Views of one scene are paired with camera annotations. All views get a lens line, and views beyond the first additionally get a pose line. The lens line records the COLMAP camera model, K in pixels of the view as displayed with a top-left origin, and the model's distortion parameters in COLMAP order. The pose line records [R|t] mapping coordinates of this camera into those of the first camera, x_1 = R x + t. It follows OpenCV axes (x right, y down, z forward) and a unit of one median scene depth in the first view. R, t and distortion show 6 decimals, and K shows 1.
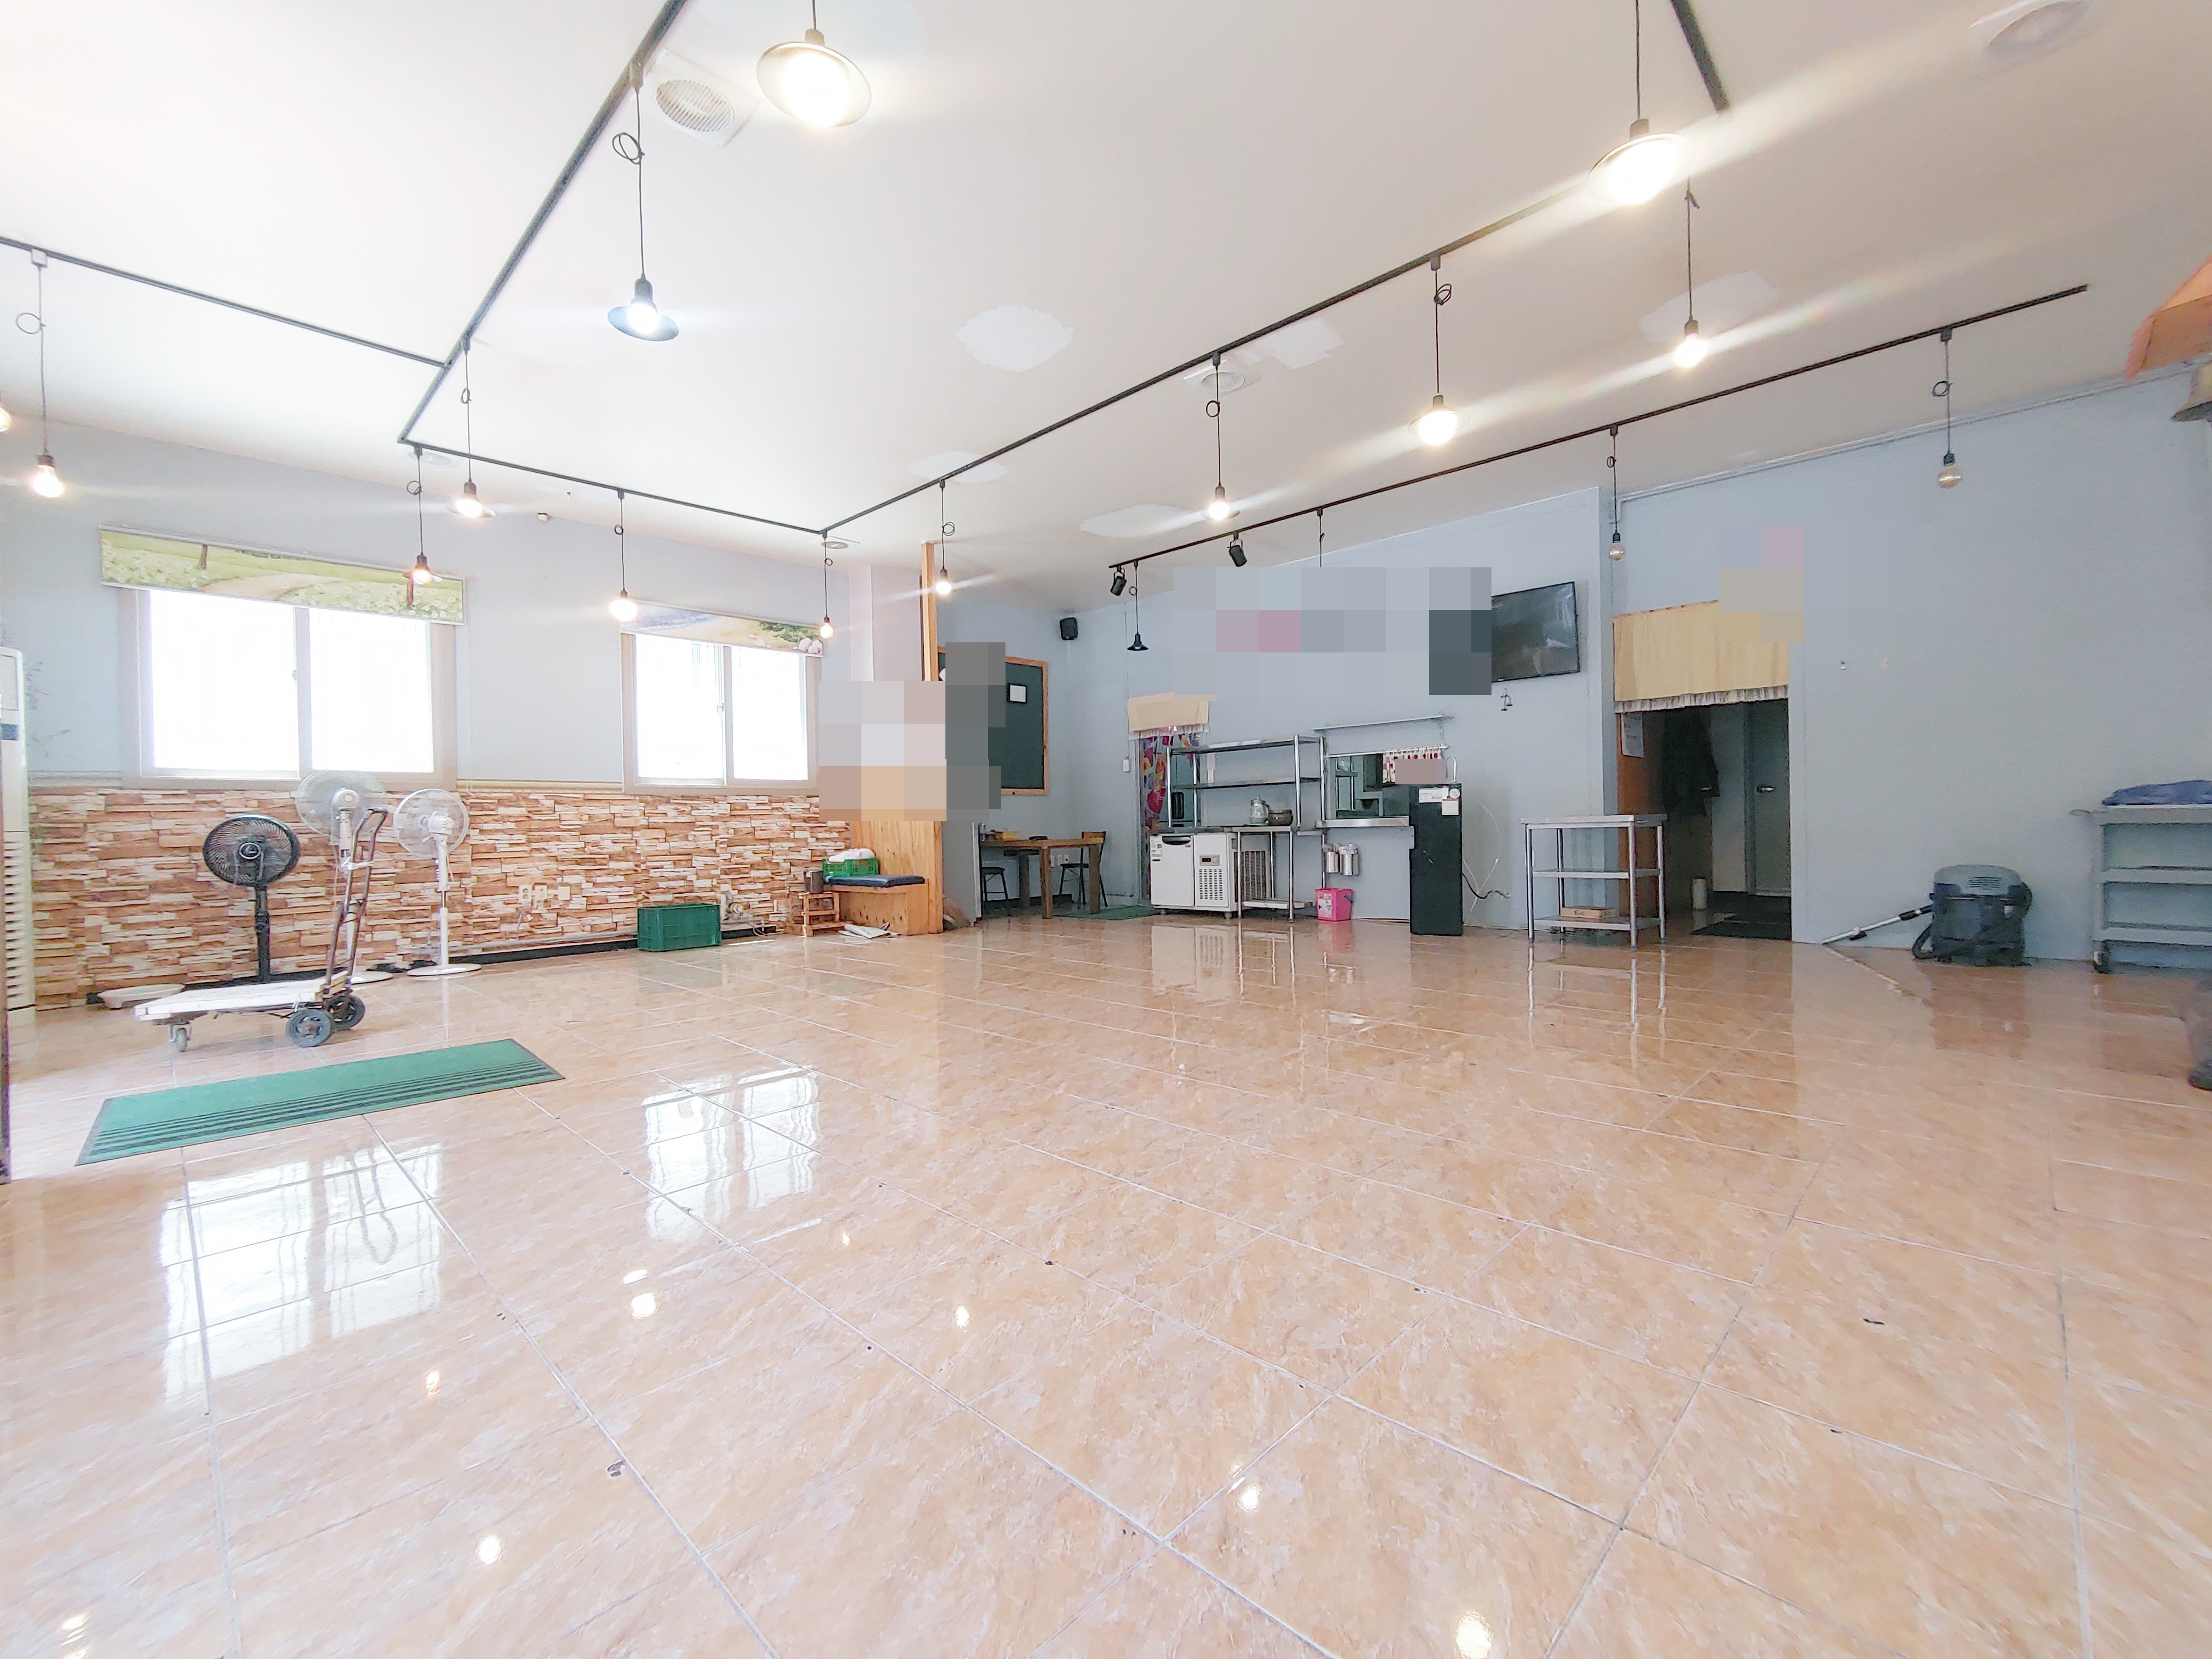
lens RADIAL K [[946.1, 0, 1114.1], [0, 946.1, 828.1], [0, 0, 1]] dist [0.000751, -0.000414]
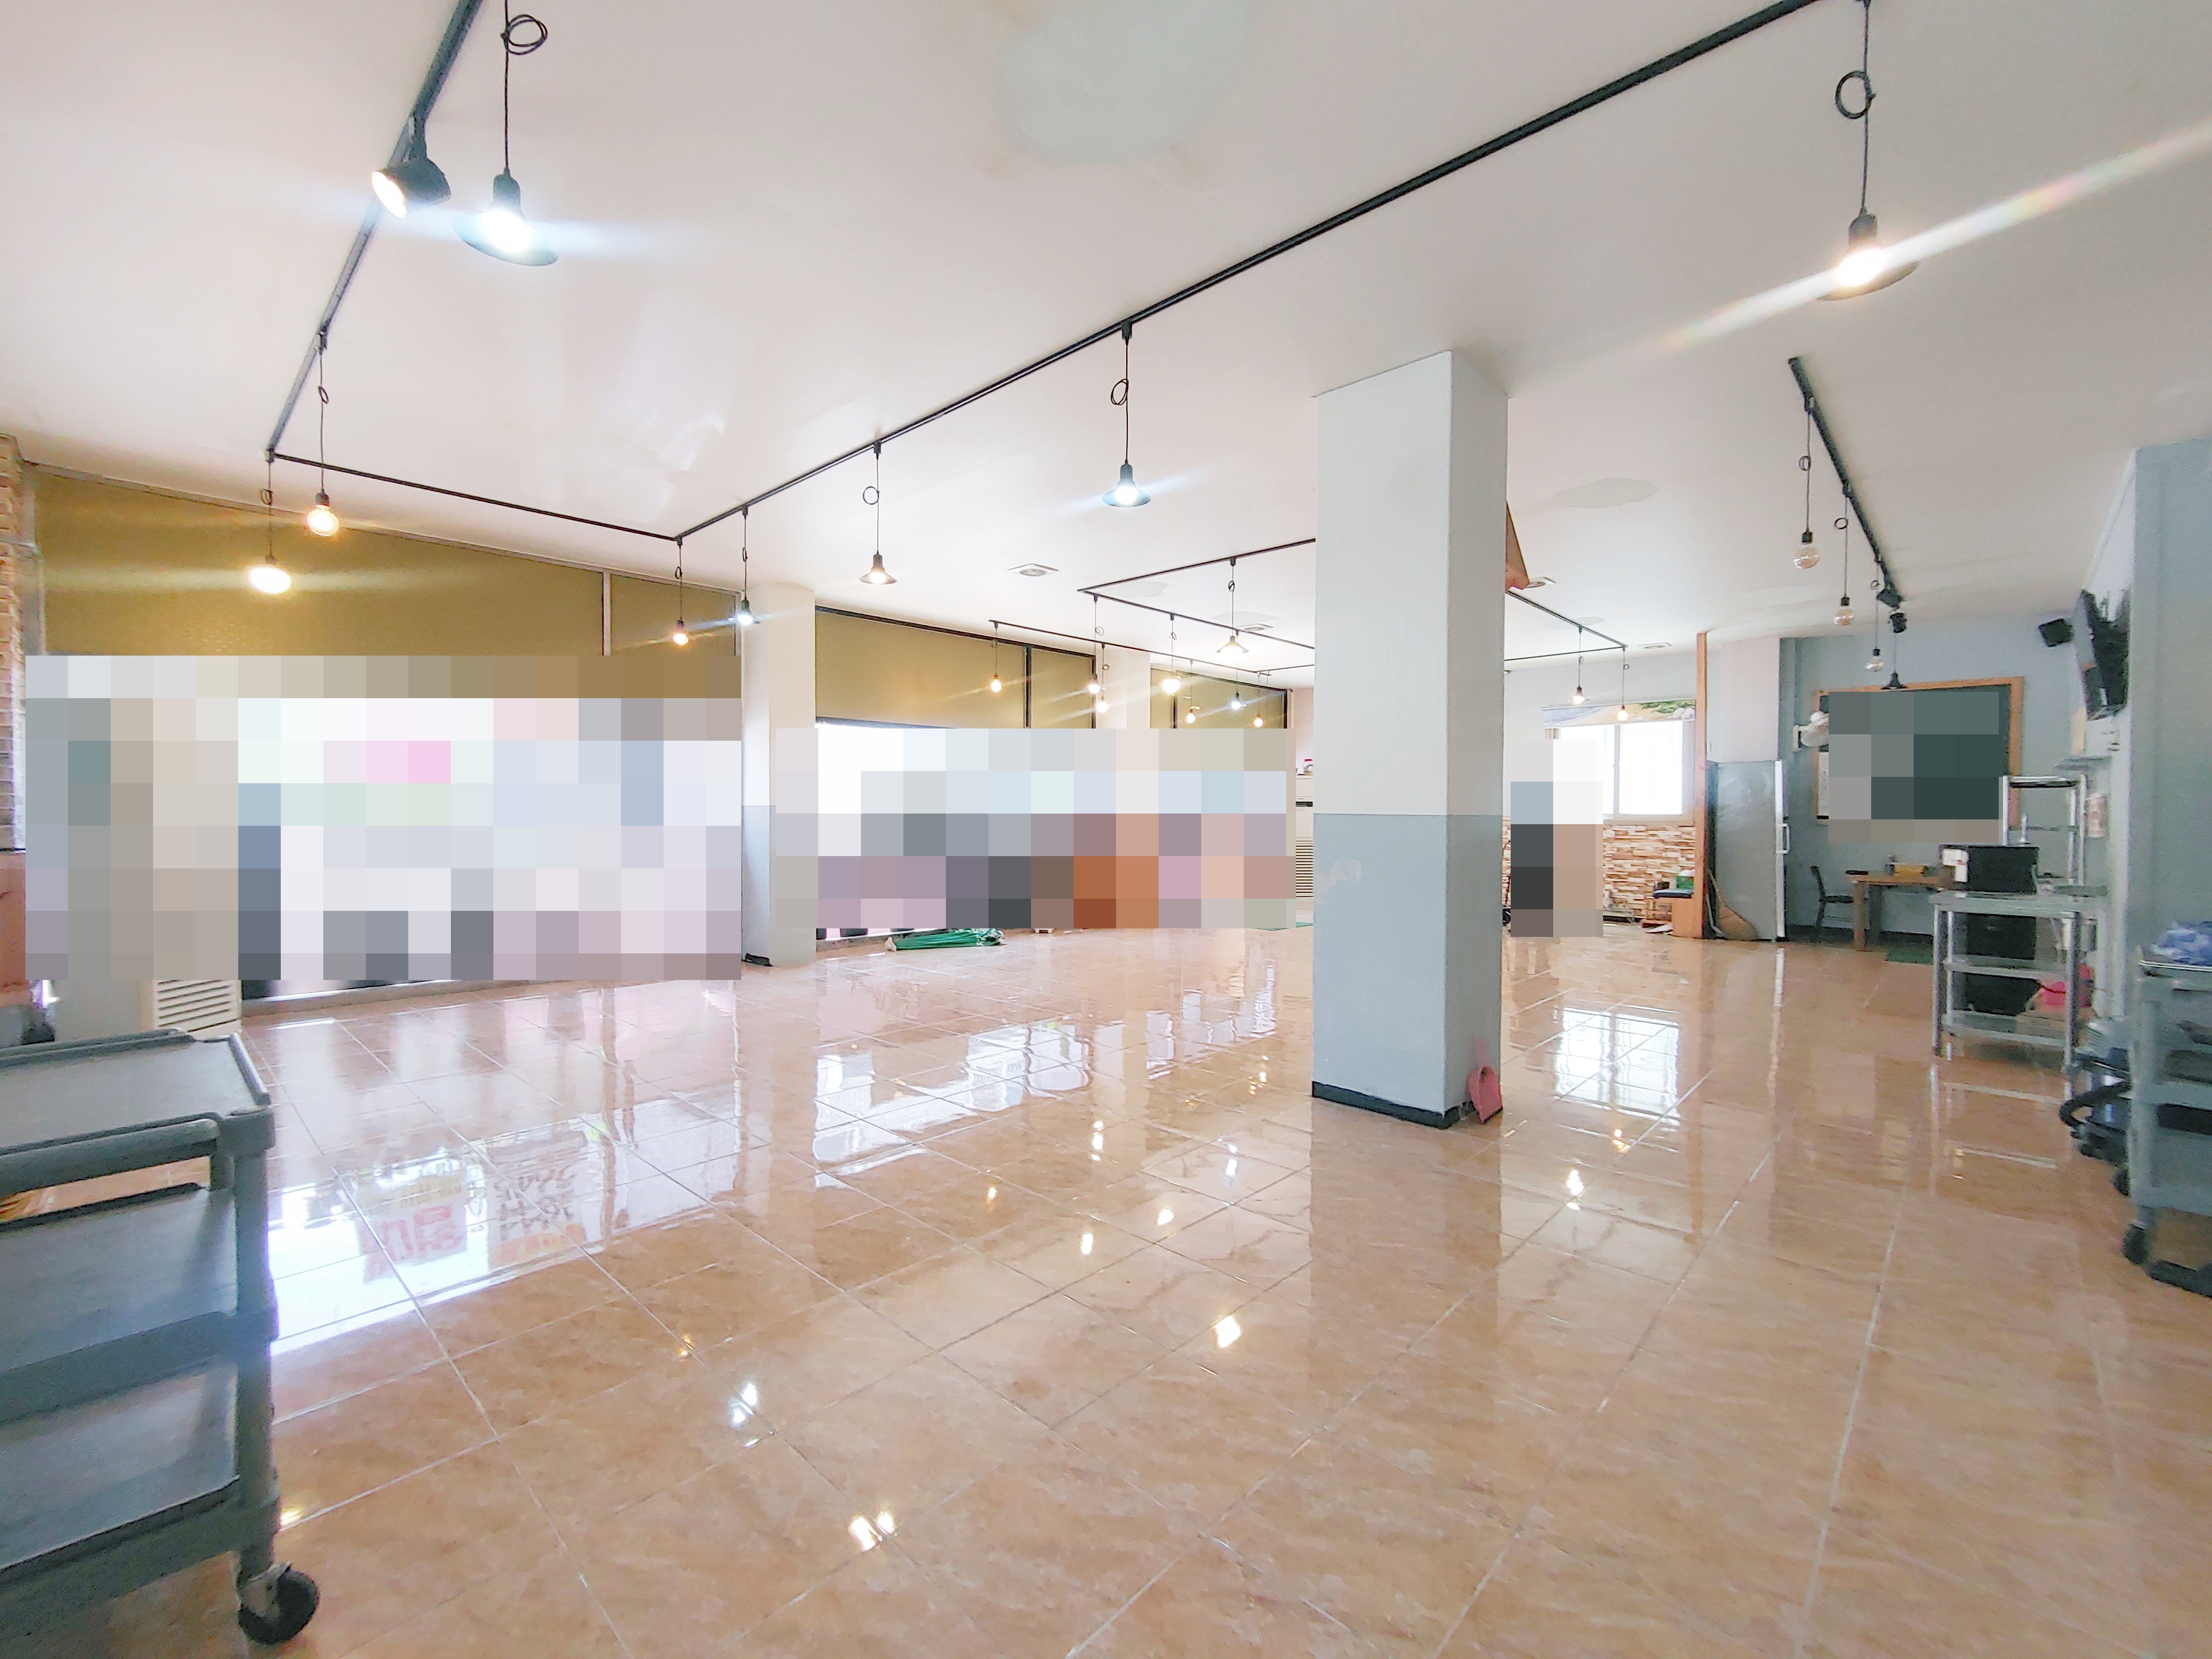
lens RADIAL K [[946.1, 0, 1100.6], [0, 946.1, 825.3], [0, 0, 1]] dist [0.000751, -0.000414]
pose [[0.012776, 0.032377, -0.999394, 1.125276], [-0.012044, 0.999408, 0.032224, -0.076832], [0.999846, 0.011625, 0.013159, 0.183213]]
